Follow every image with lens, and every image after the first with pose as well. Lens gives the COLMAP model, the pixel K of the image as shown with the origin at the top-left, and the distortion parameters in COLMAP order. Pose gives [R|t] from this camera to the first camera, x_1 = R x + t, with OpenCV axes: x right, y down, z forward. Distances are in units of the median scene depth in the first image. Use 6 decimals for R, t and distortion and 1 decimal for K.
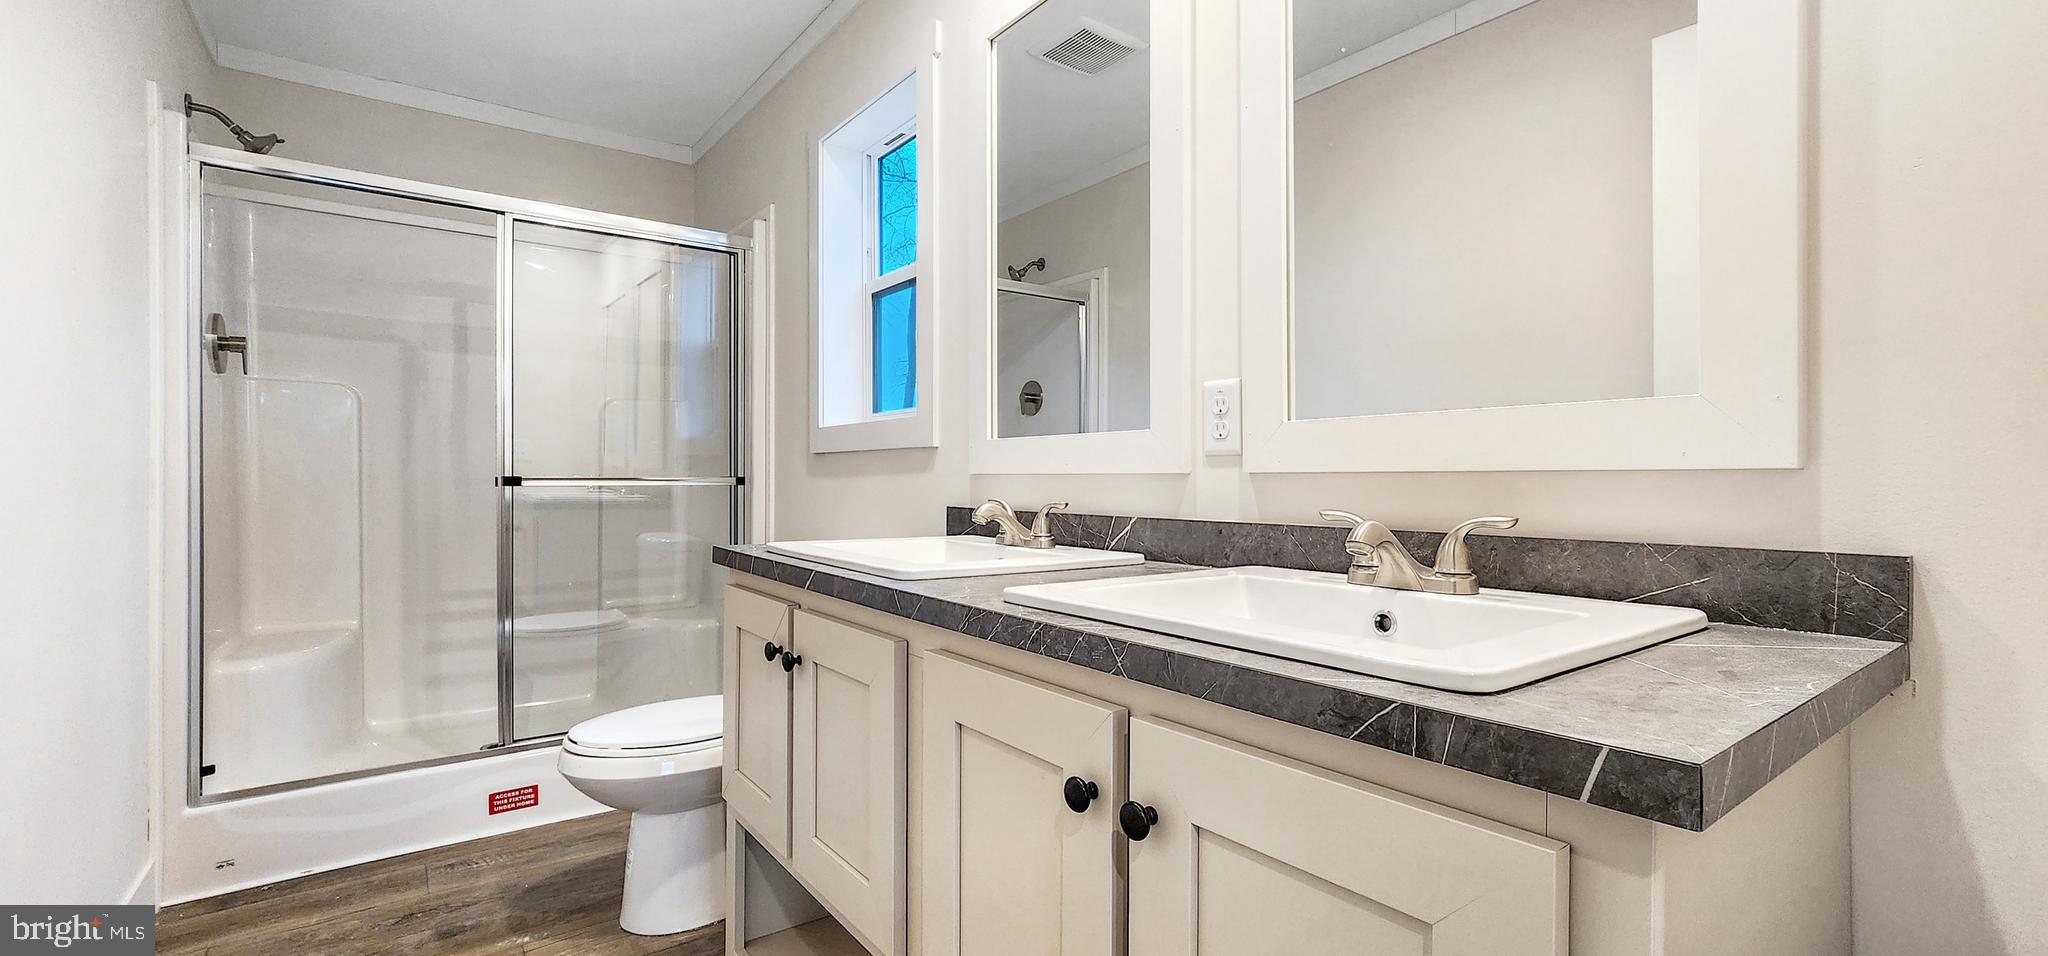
lens RADIAL K [[856.2, 0, 1021.6], [0, 856.2, 487.4], [0, 0, 1]] dist [-0.000415, -0.000040]
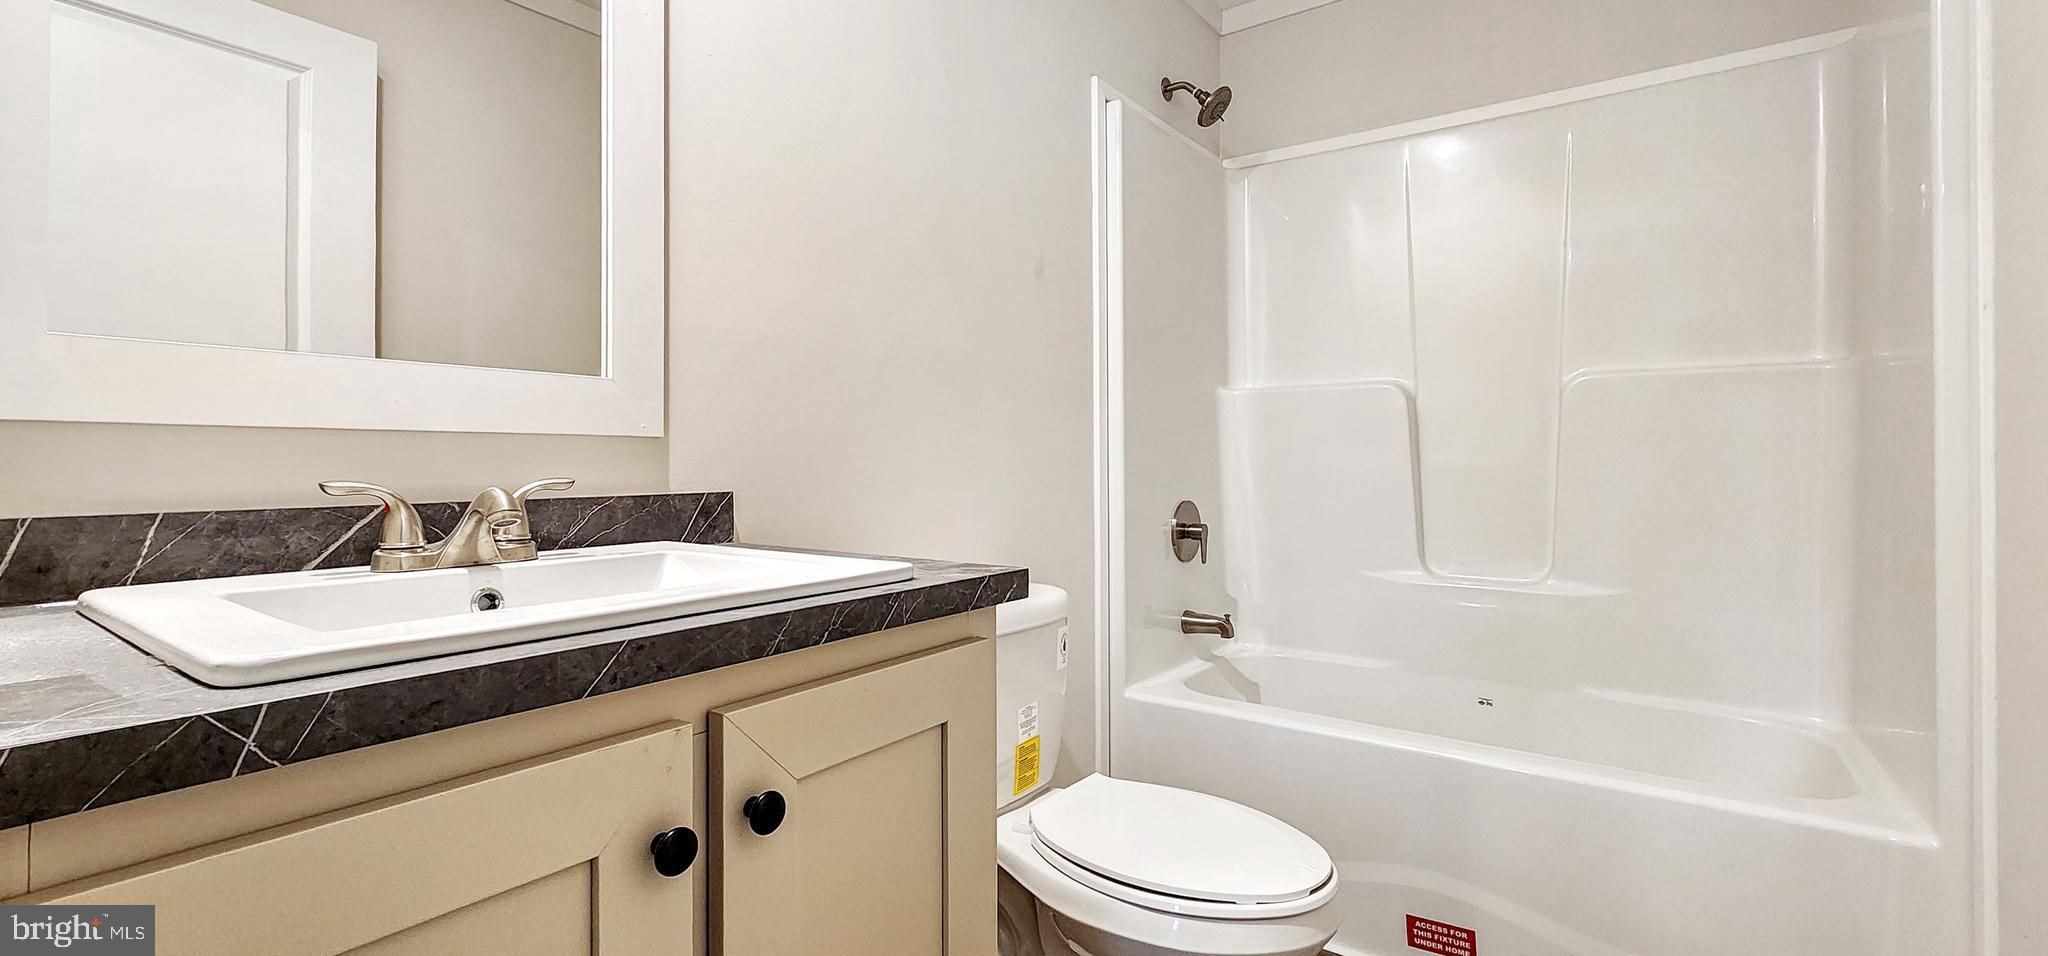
lens RADIAL K [[883.4, 0, 1022.6], [0, 883.4, 439.3], [0, 0, 1]] dist [-0.000138, 0.000007]
pose [[-0.303493, 0.003606, 0.952827, -0.671252], [-0.003335, 0.999983, -0.004847, -0.013020], [-0.952828, -0.004649, -0.303476, 0.789203]]
